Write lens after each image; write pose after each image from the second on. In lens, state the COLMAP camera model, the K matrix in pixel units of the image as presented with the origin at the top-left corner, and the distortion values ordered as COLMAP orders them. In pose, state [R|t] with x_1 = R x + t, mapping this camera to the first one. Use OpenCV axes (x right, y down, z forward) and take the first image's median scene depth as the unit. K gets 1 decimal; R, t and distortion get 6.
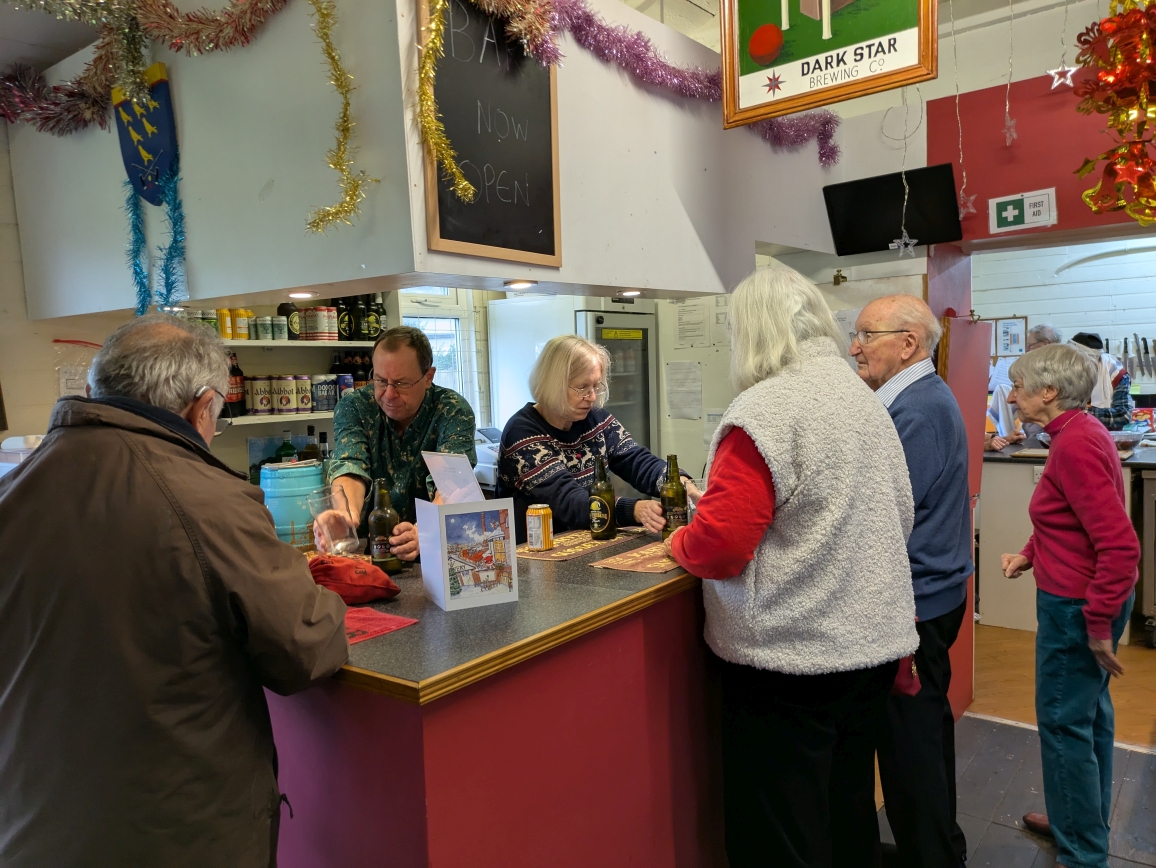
lens RADIAL K [[841.4, 0, 580.0], [0, 841.4, 434.6], [0, 0, 1]] dist [0.003985, 0.002152]
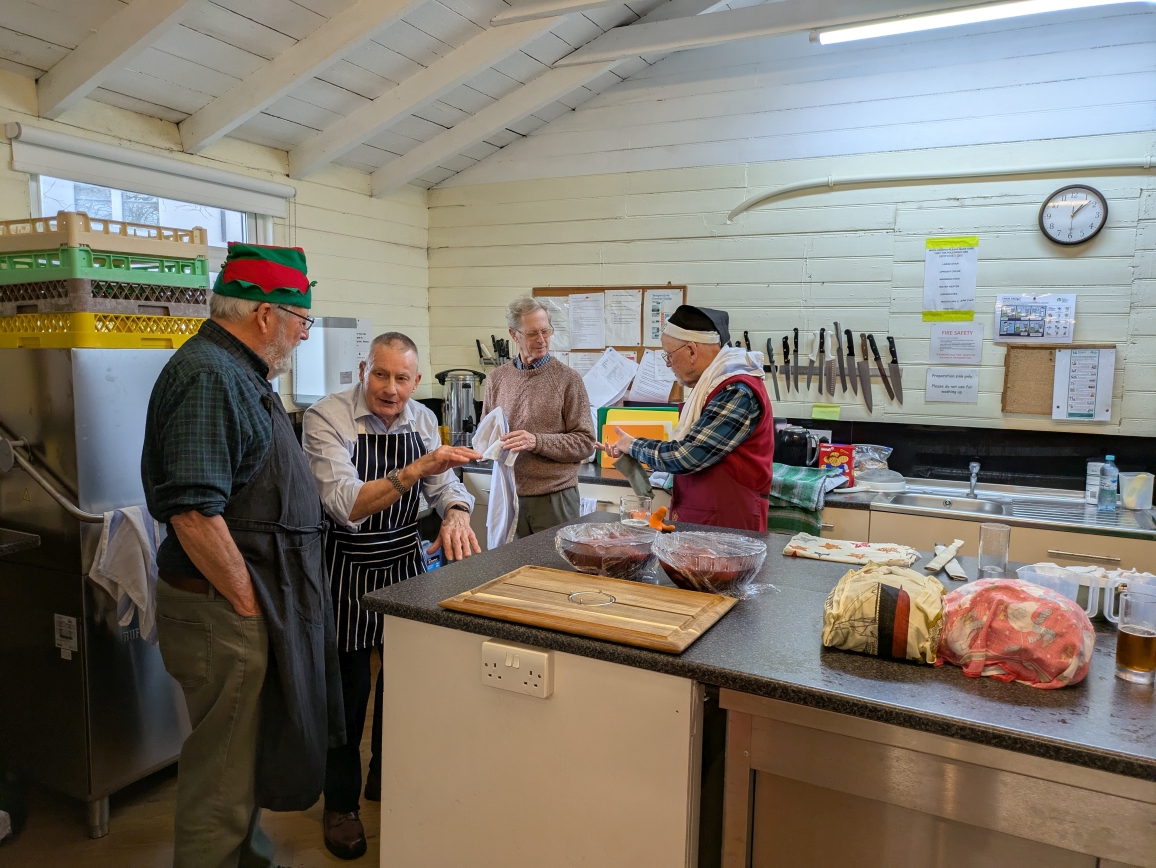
lens RADIAL K [[841.4, 0, 571.9], [0, 841.4, 436.4], [0, 0, 1]] dist [0.003985, 0.002152]
pose [[0.977311, 0.030508, 0.209599, 0.340850], [-0.036622, 0.999008, 0.025350, -0.044482], [-0.208617, -0.032450, 0.977459, 0.432242]]
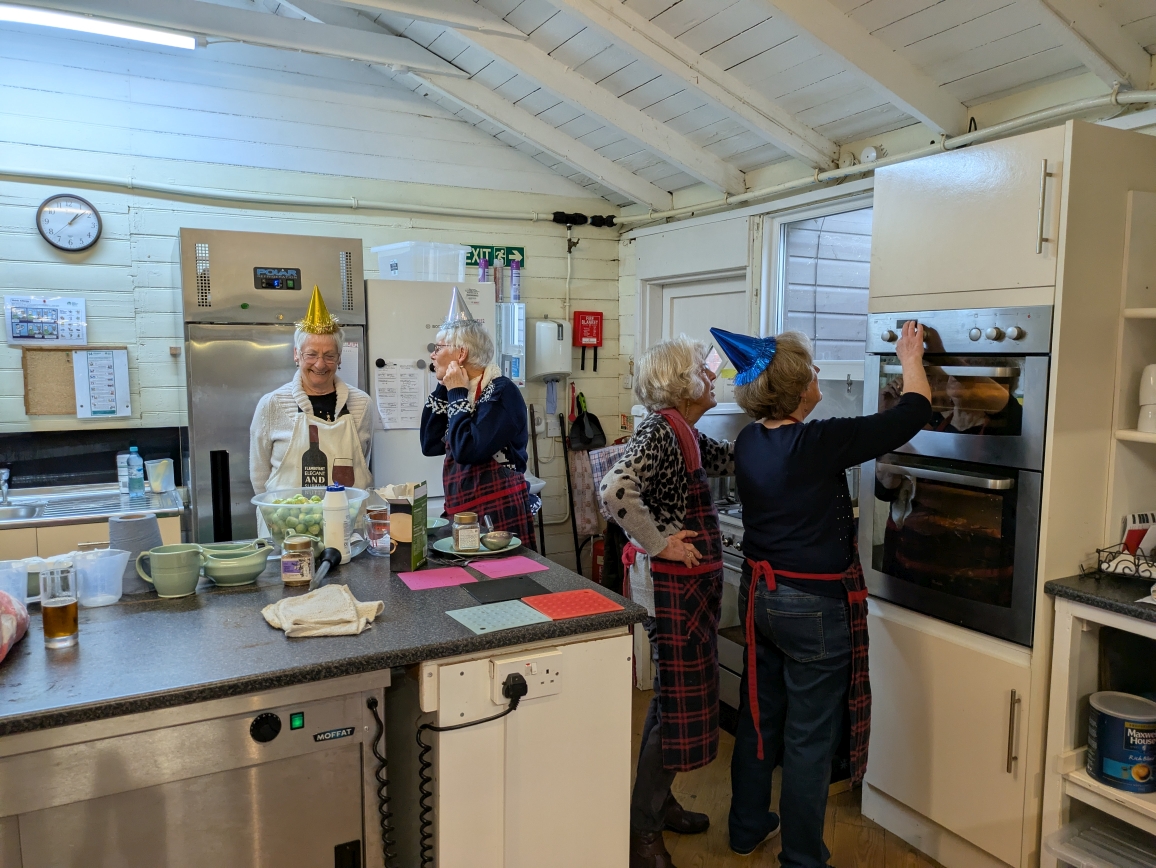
lens RADIAL K [[841.4, 0, 576.5], [0, 841.4, 432.9], [0, 0, 1]] dist [0.003985, 0.002152]
pose [[0.395406, -0.051002, 0.917089, 0.372484], [0.055967, 0.997940, 0.031368, -0.042245], [-0.916800, 0.038924, 0.397446, 0.365852]]
